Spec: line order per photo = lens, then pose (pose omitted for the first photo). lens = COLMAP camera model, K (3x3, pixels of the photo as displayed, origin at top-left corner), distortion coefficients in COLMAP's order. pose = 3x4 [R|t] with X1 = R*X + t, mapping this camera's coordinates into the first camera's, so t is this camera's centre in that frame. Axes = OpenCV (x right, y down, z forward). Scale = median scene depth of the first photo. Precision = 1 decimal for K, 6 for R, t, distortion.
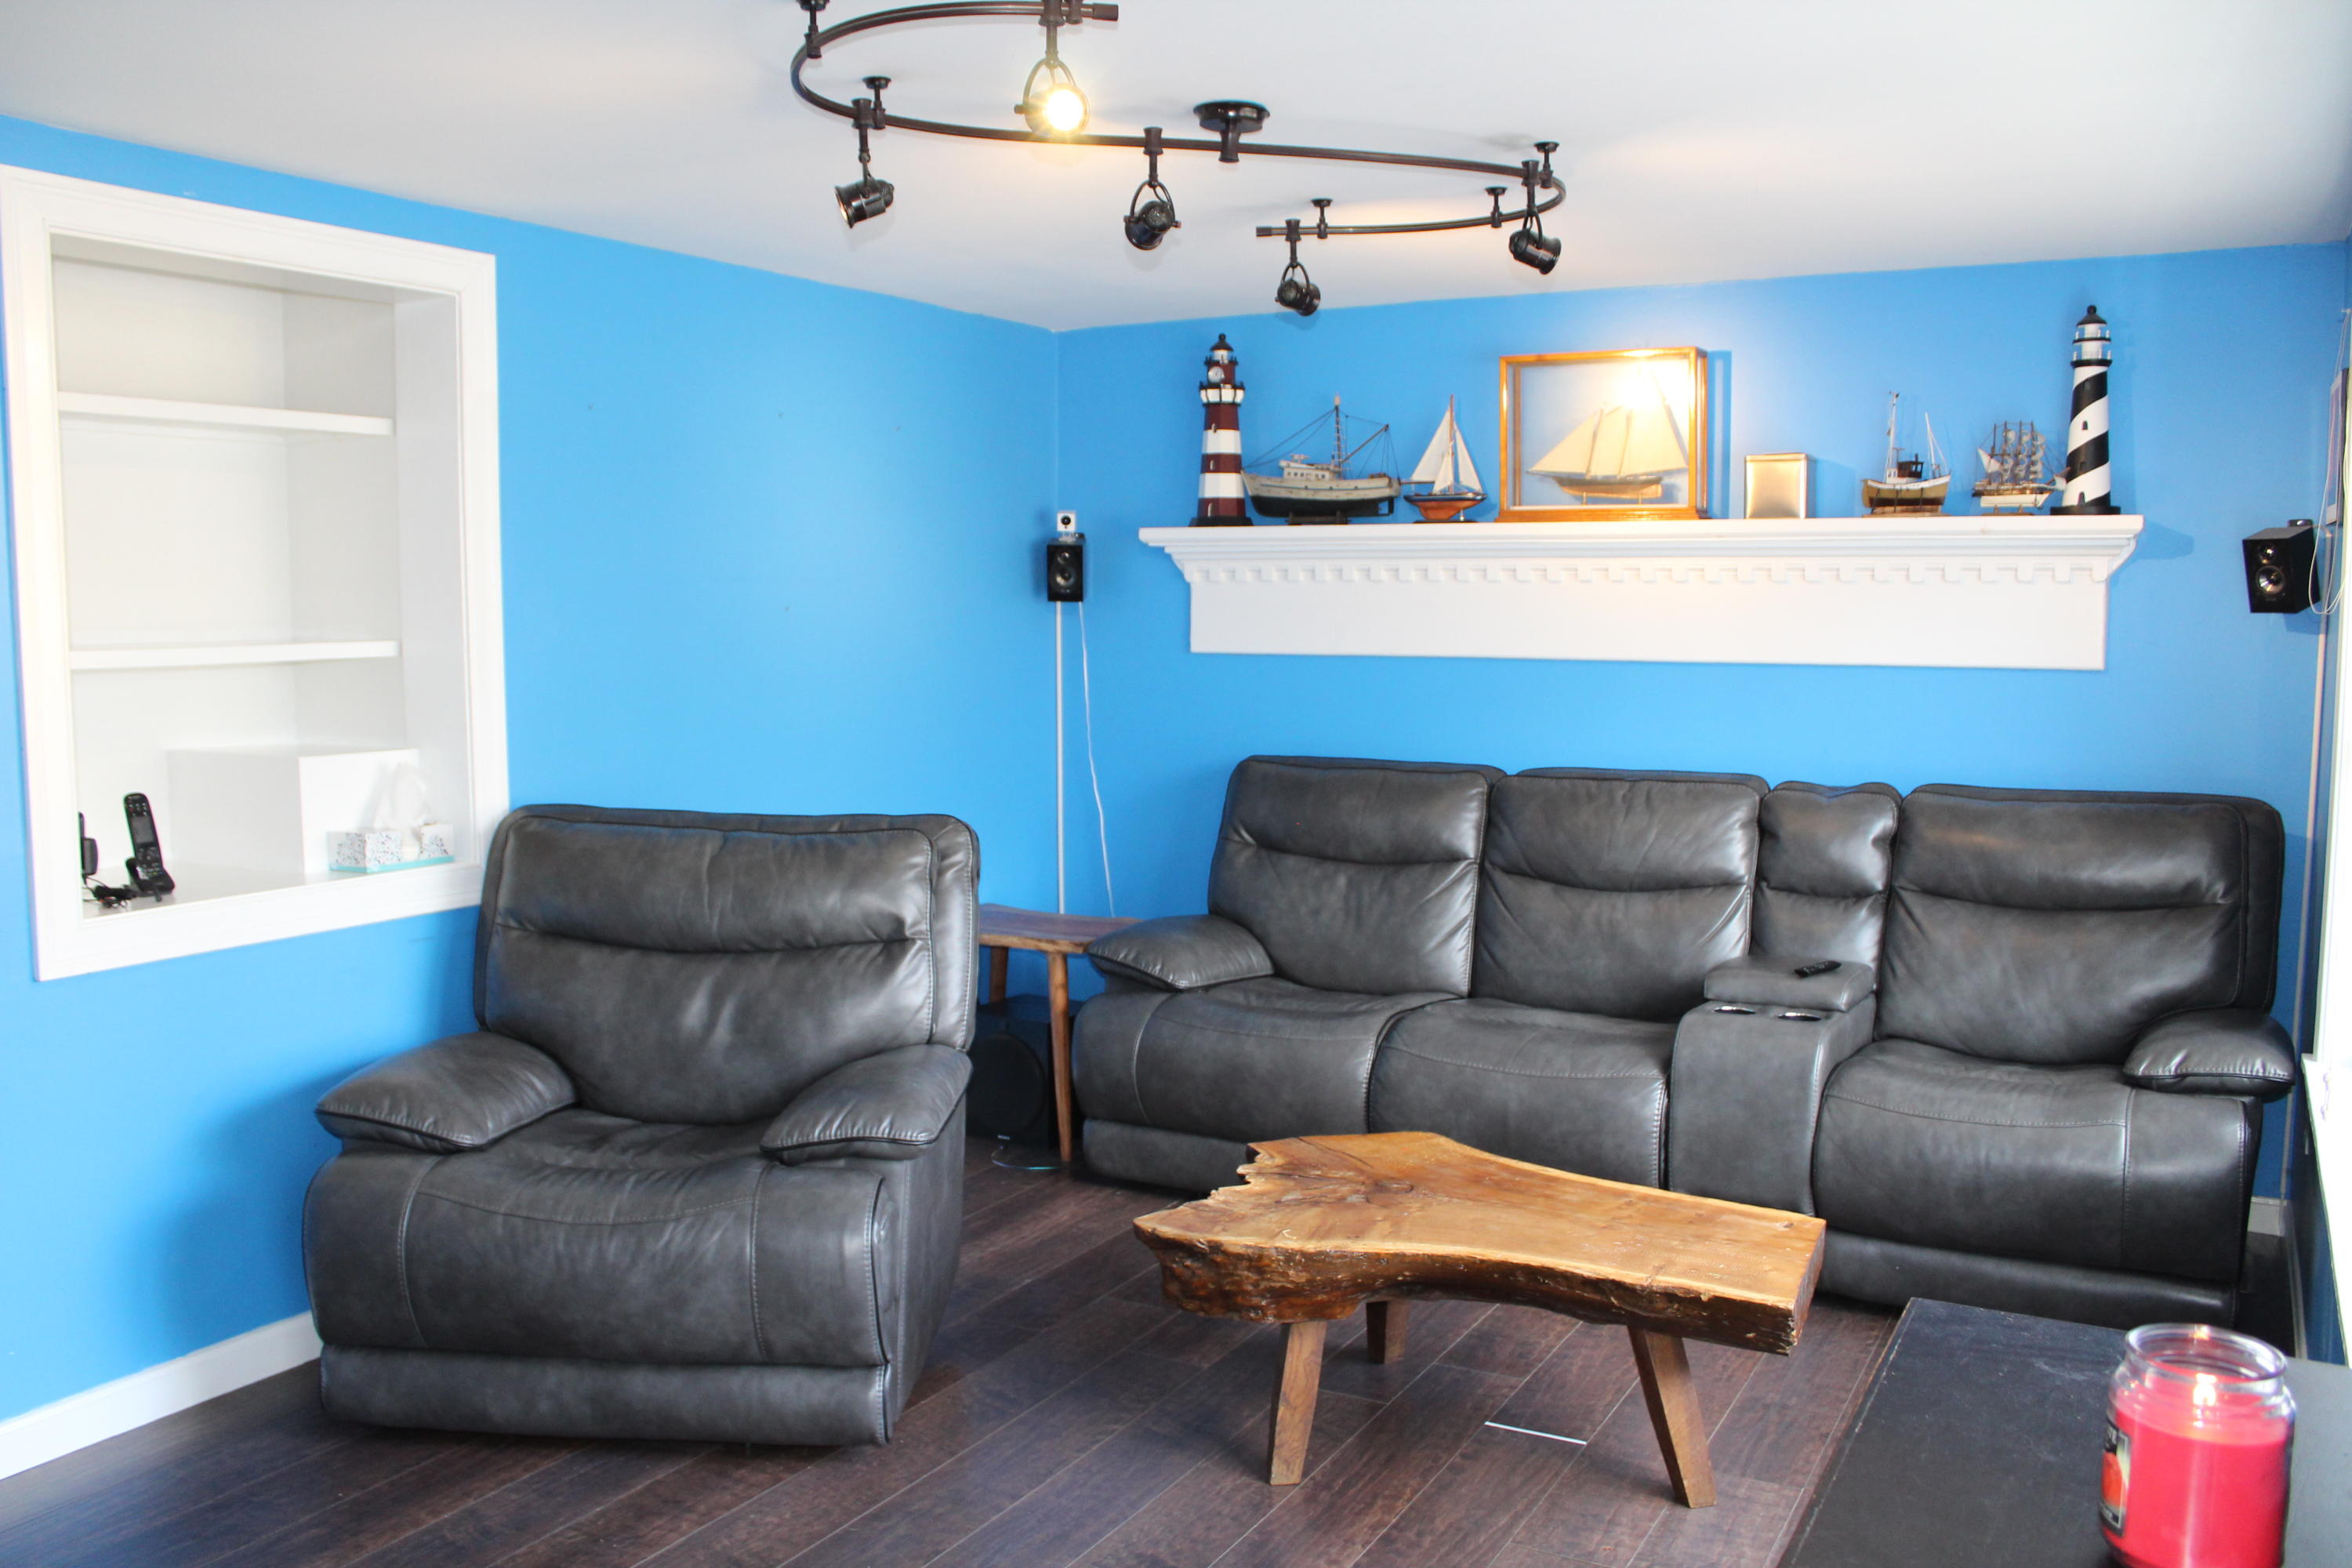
lens RADIAL K [[1958.6, 0, 1161.3], [0, 1958.6, 790.2], [0, 0, 1]] dist [-0.182140, 0.193152]
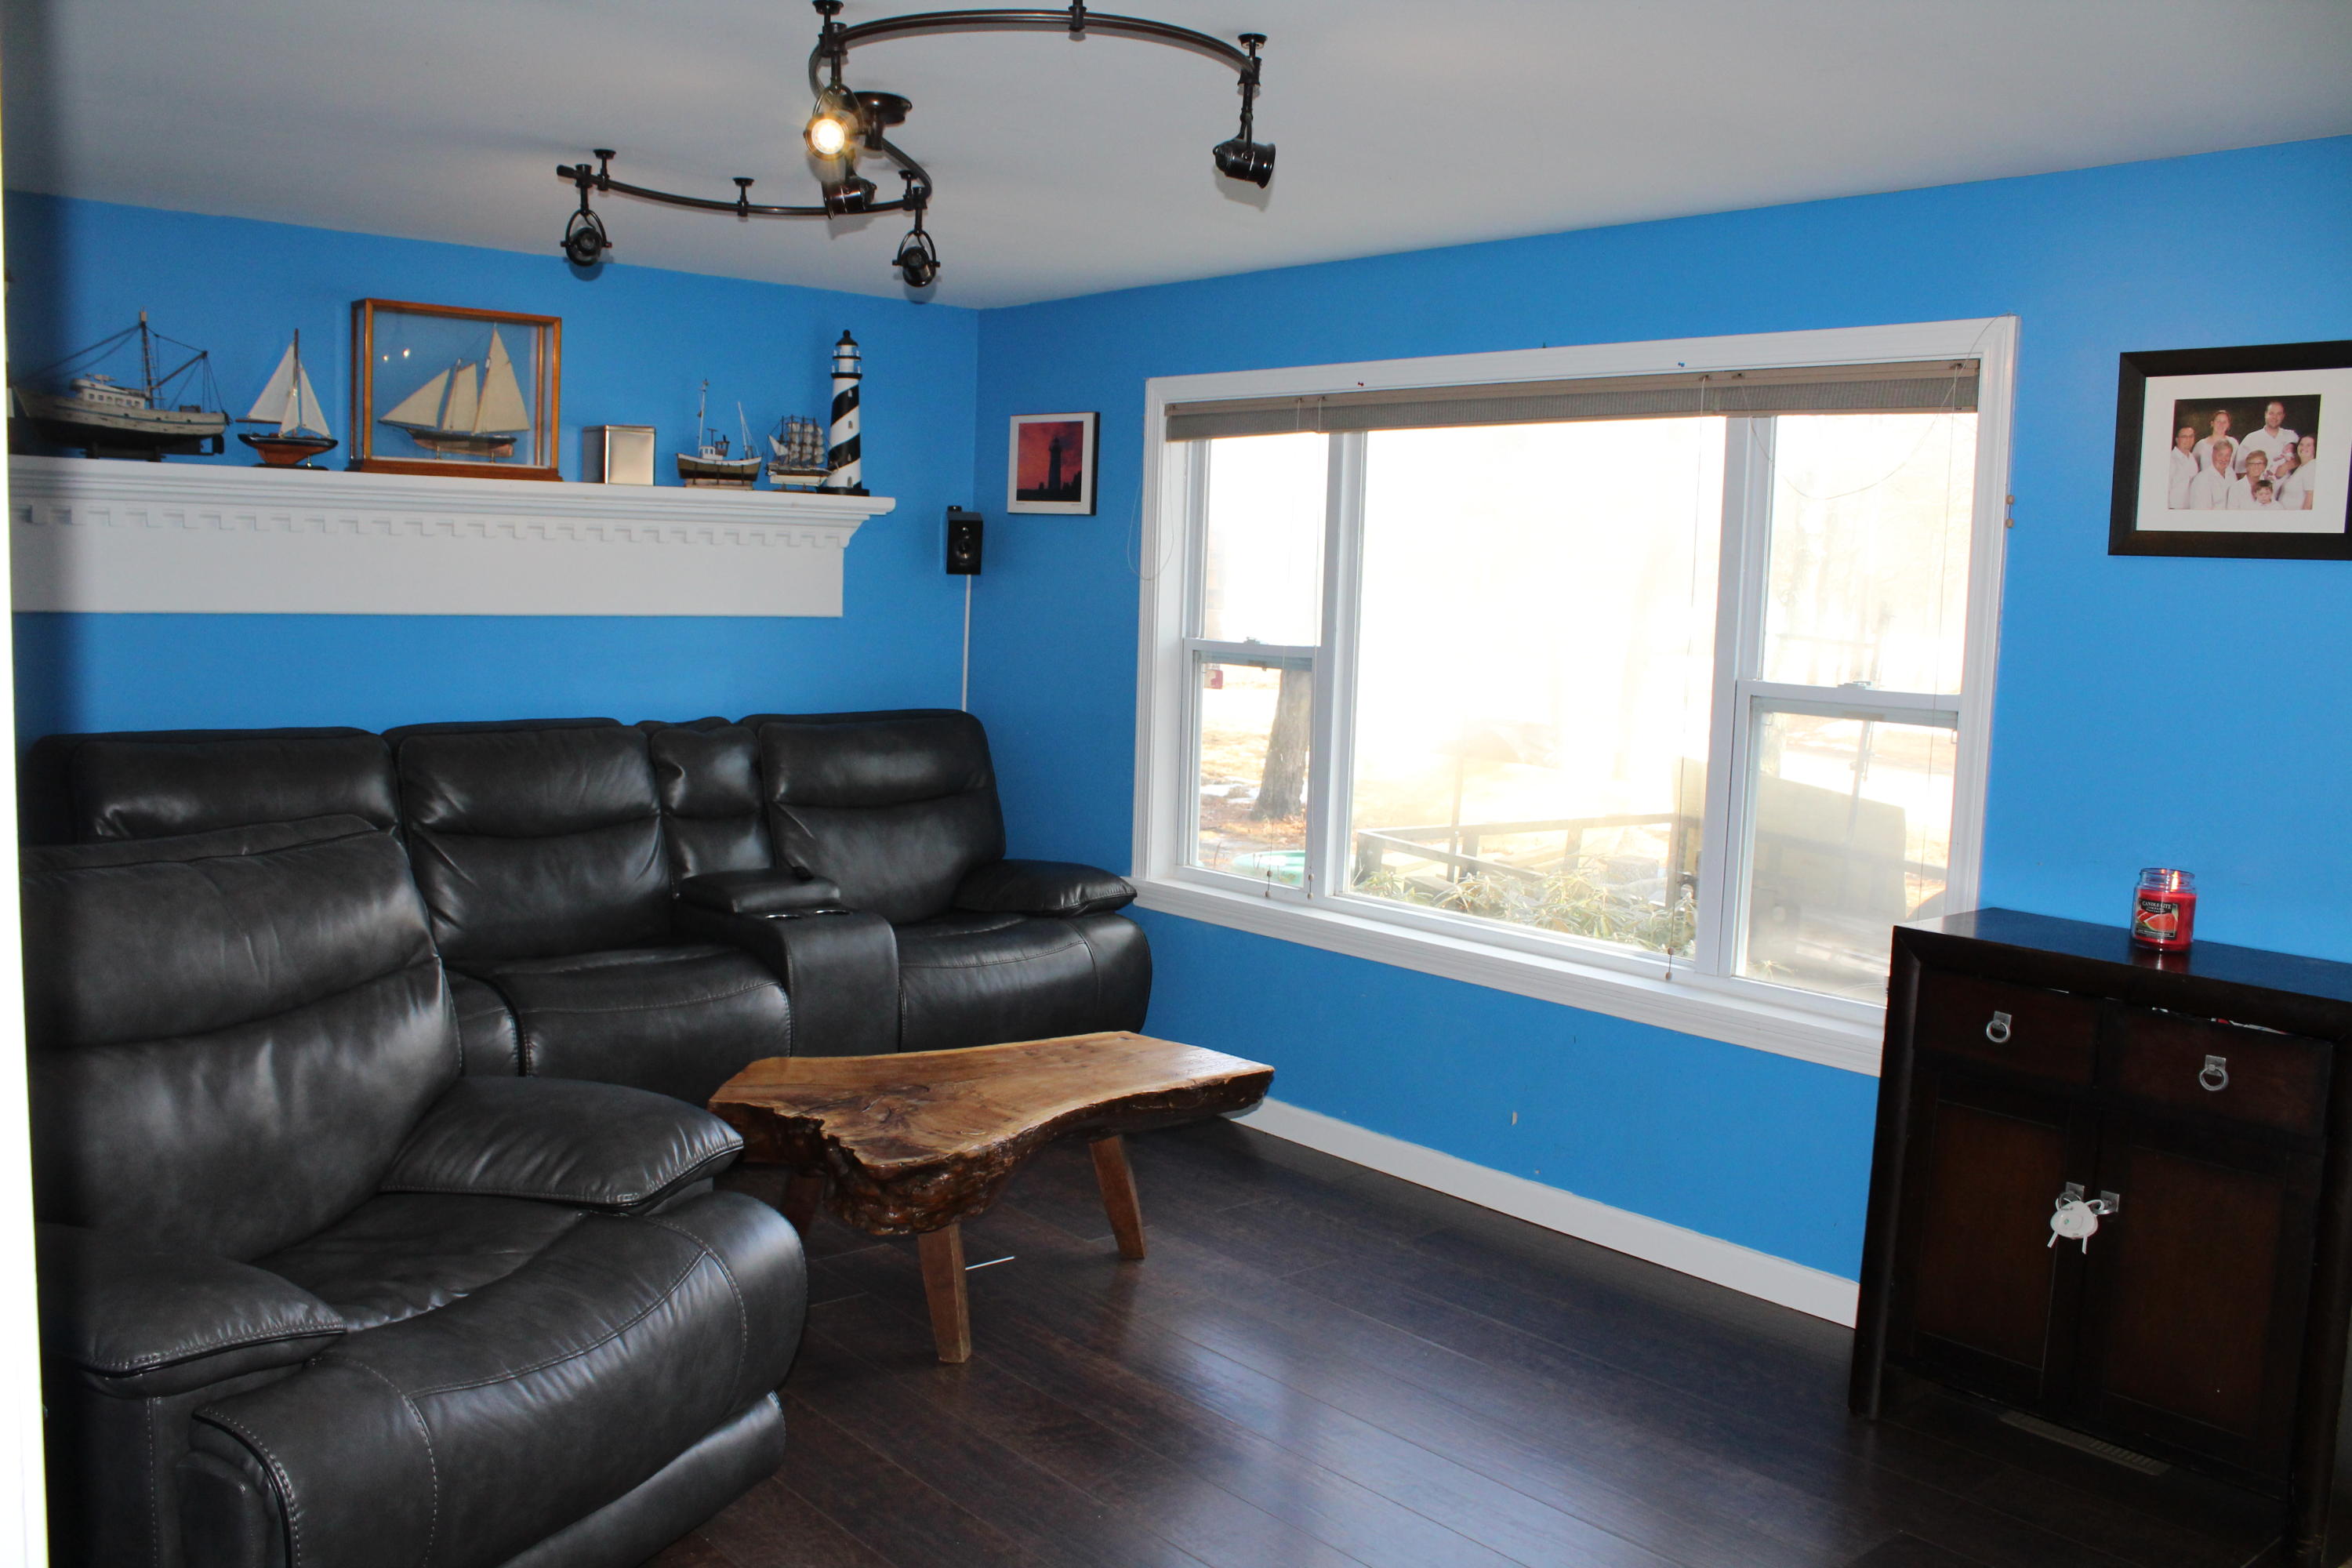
lens RADIAL K [[1958.6, 0, 1161.3], [0, 1958.6, 790.2], [0, 0, 1]] dist [-0.182140, 0.193152]
pose [[0.334701, -0.089010, 0.938111, -0.665534], [0.057356, 0.995607, 0.074002, -0.032629], [-0.940577, 0.029037, 0.338336, 0.362044]]
